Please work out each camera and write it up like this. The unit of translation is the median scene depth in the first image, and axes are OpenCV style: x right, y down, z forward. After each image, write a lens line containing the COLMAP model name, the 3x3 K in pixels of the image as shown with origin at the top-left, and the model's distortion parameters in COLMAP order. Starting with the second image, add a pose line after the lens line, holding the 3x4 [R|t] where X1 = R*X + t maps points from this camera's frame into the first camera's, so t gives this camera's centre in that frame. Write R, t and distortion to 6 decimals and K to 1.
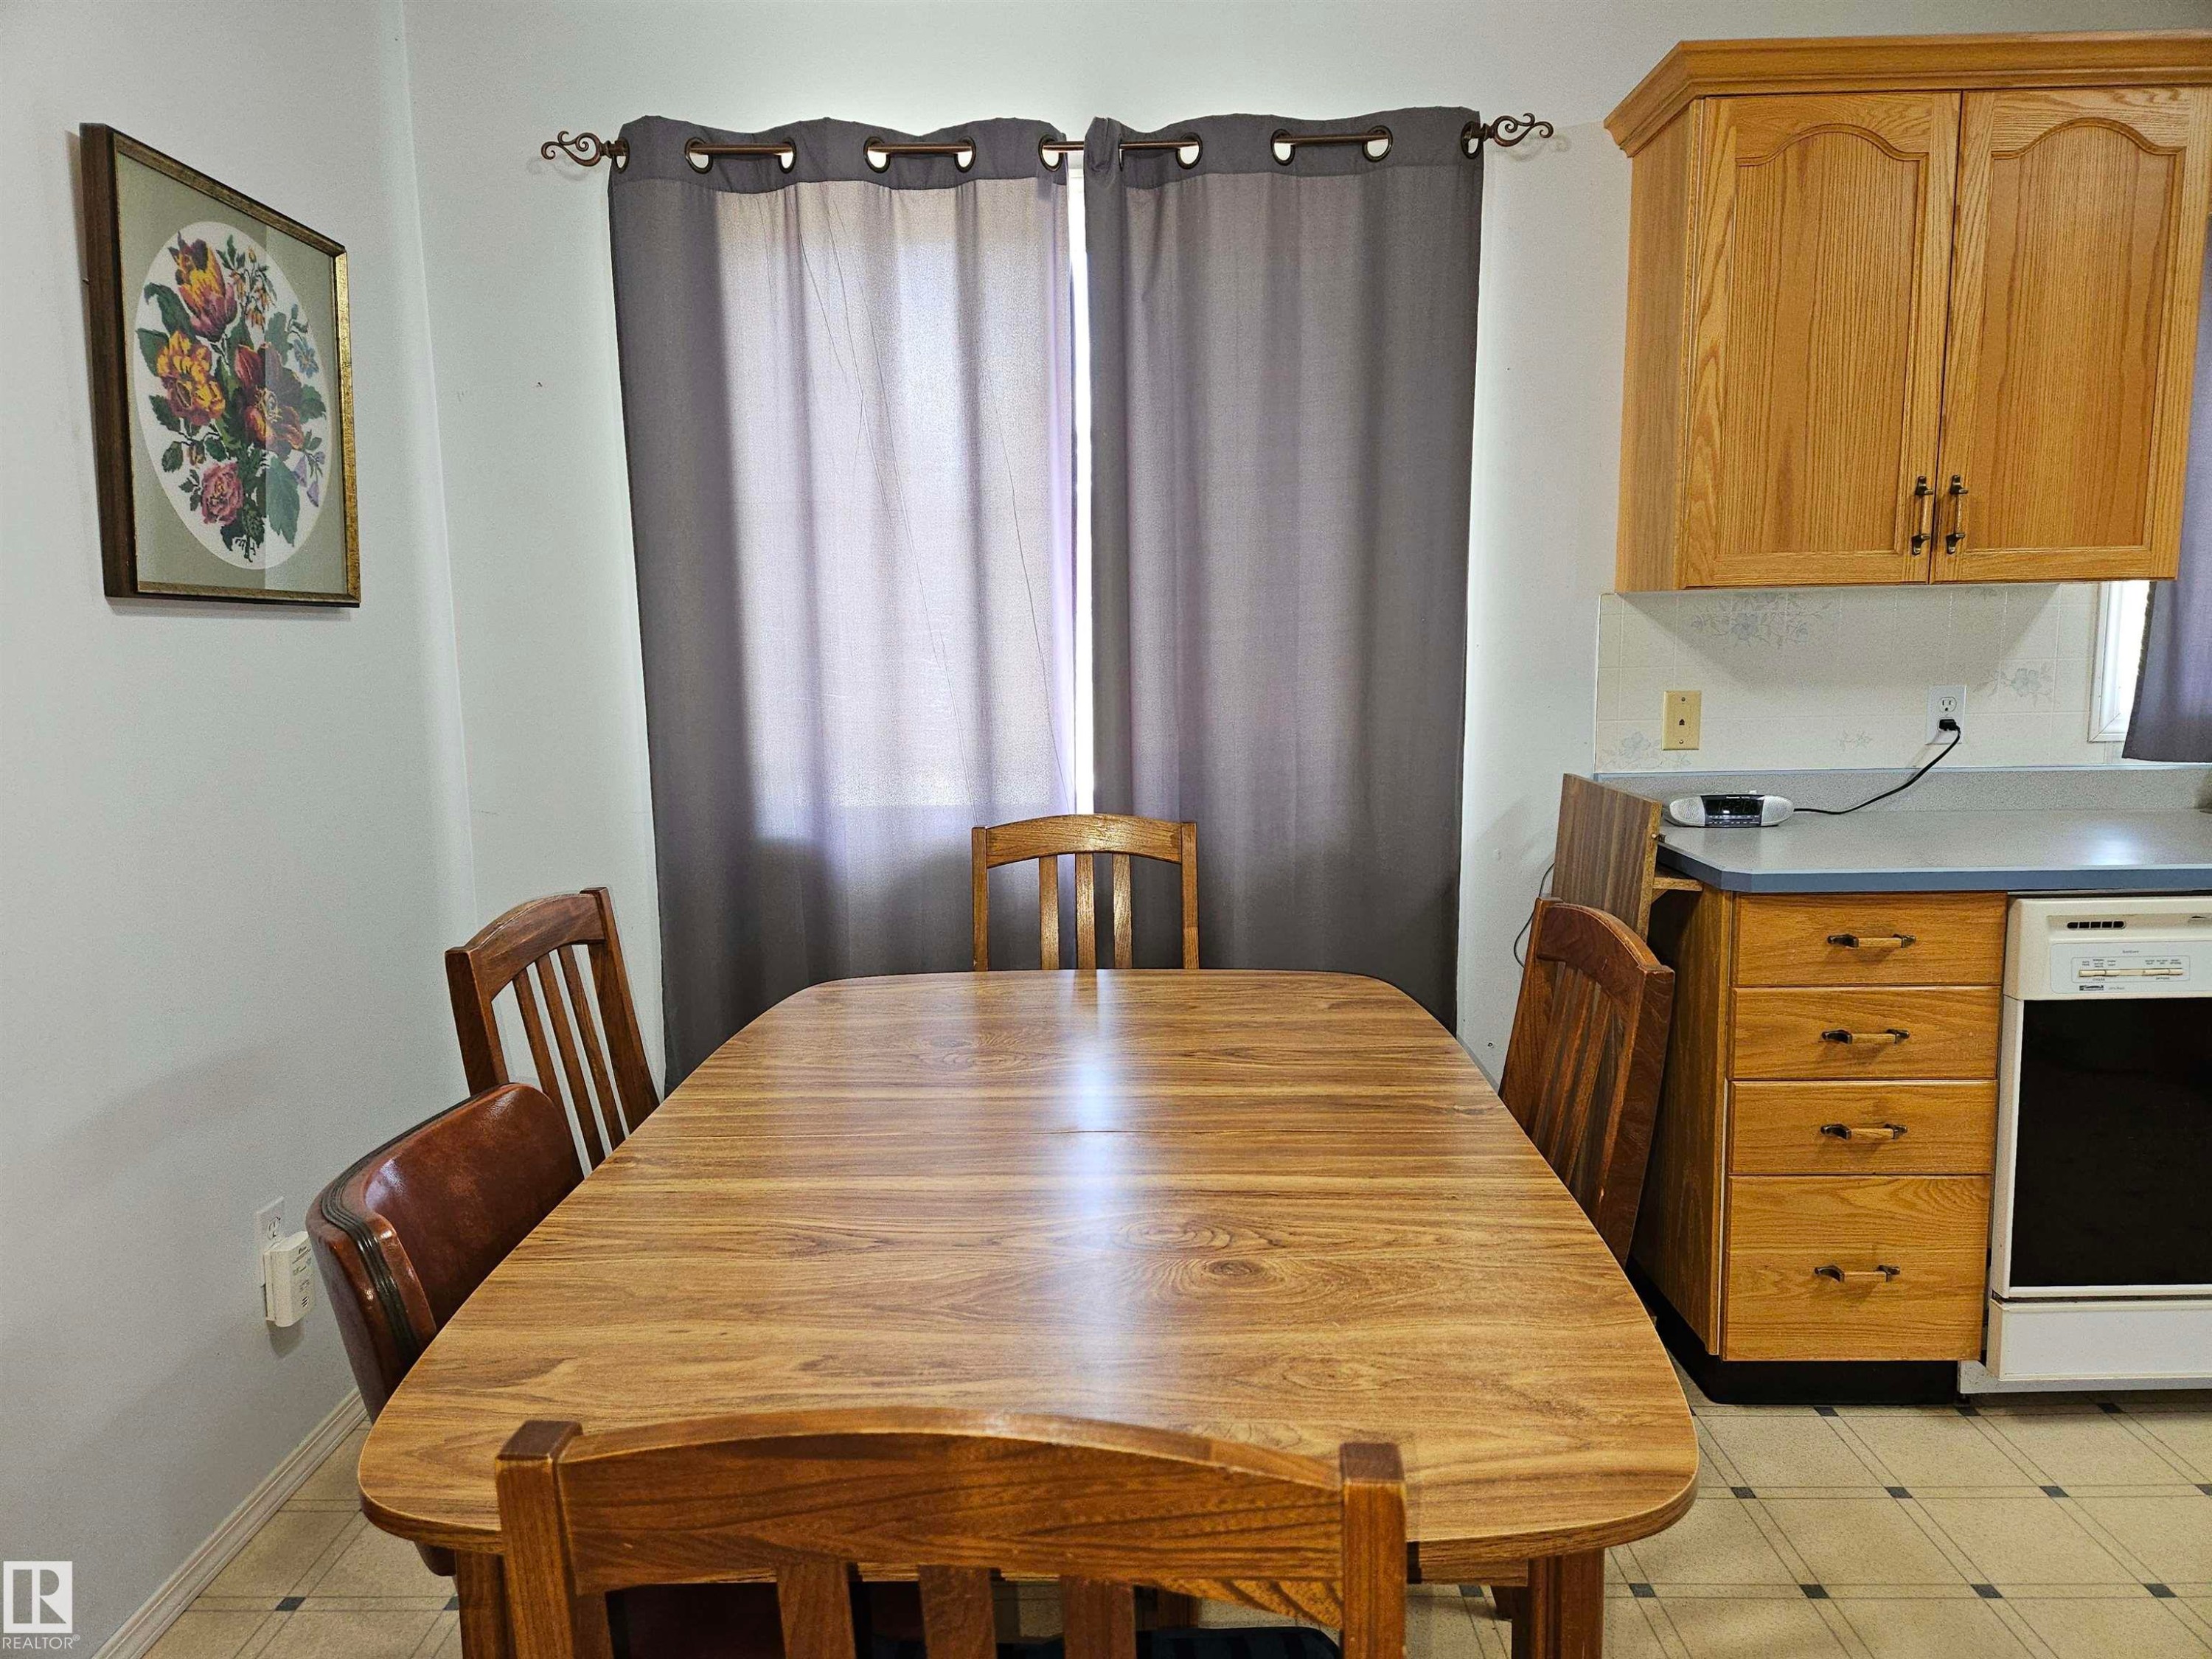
lens RADIAL K [[1460.5, 0, 1106.0], [0, 1460.5, 829.5], [0, 0, 1]] dist [0.094837, -0.089817]
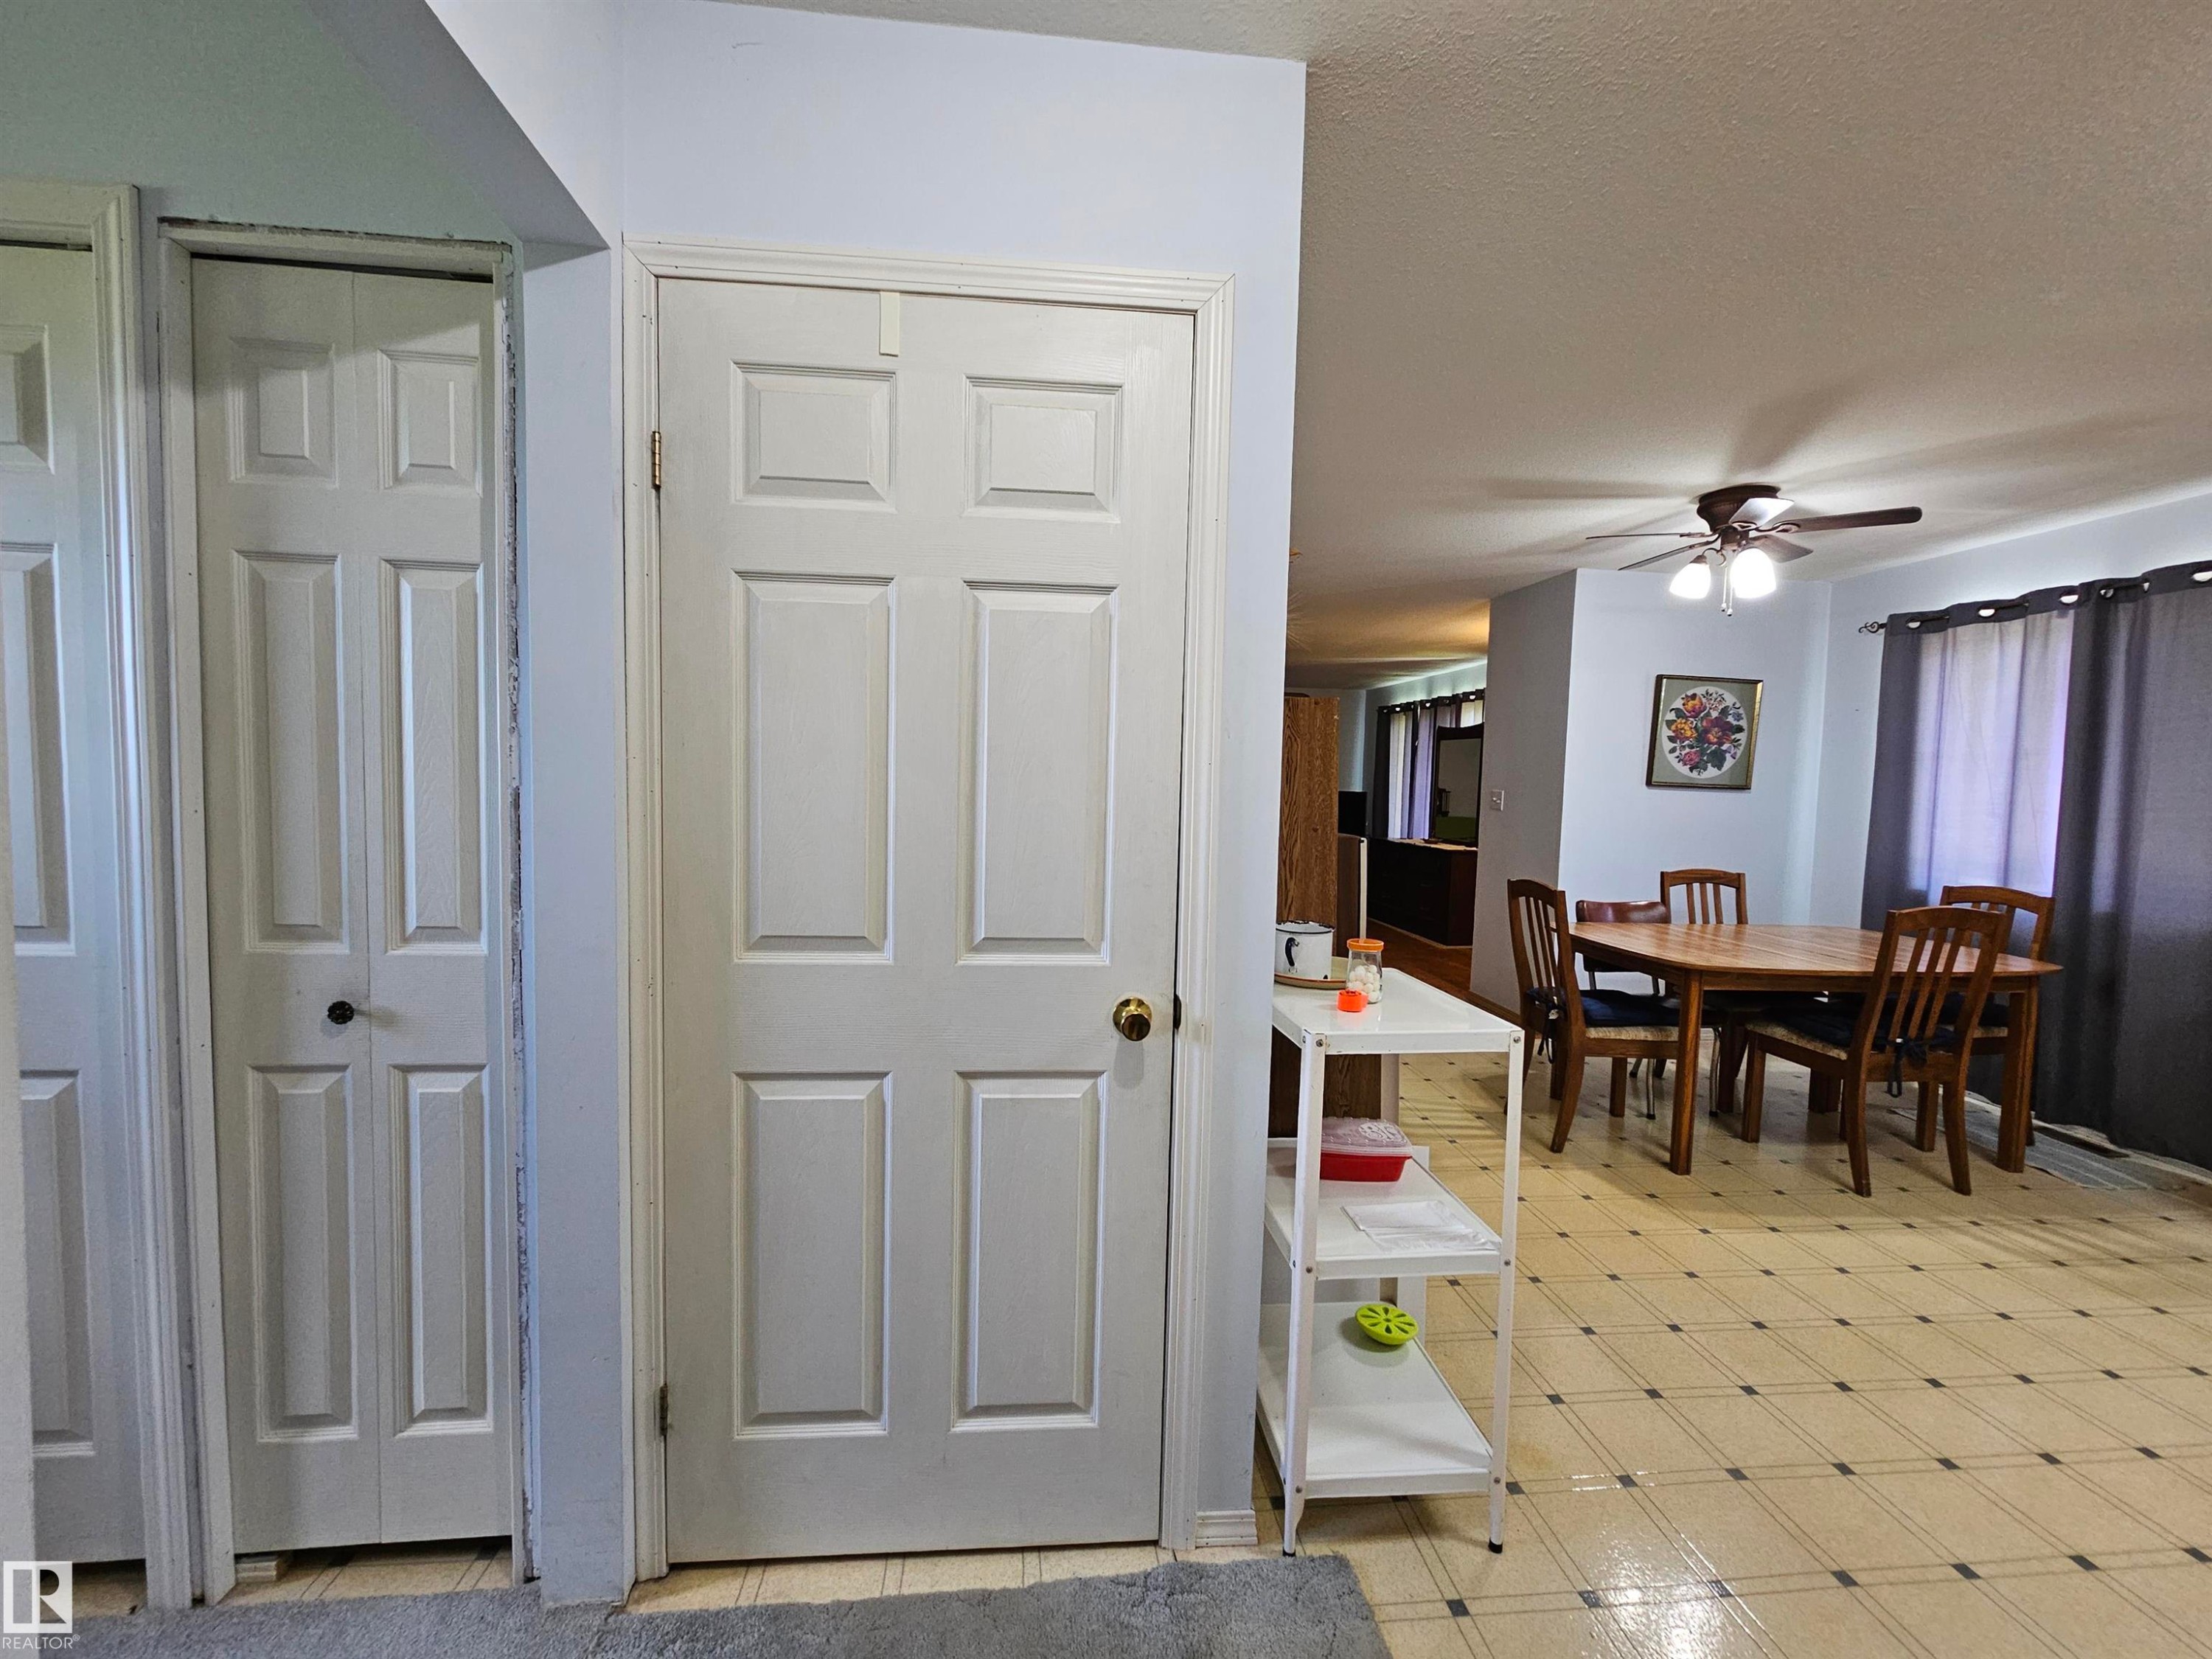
lens RADIAL K [[906.7, 0, 1106.0], [0, 906.7, 829.5], [0, 0, 1]] dist [-0.011300, -0.000024]
pose [[0.119223, 0.073938, -0.990111, 1.352539], [-0.168687, 0.984234, 0.053187, 0.069422], [0.978433, 0.160678, 0.129816, -0.629684]]
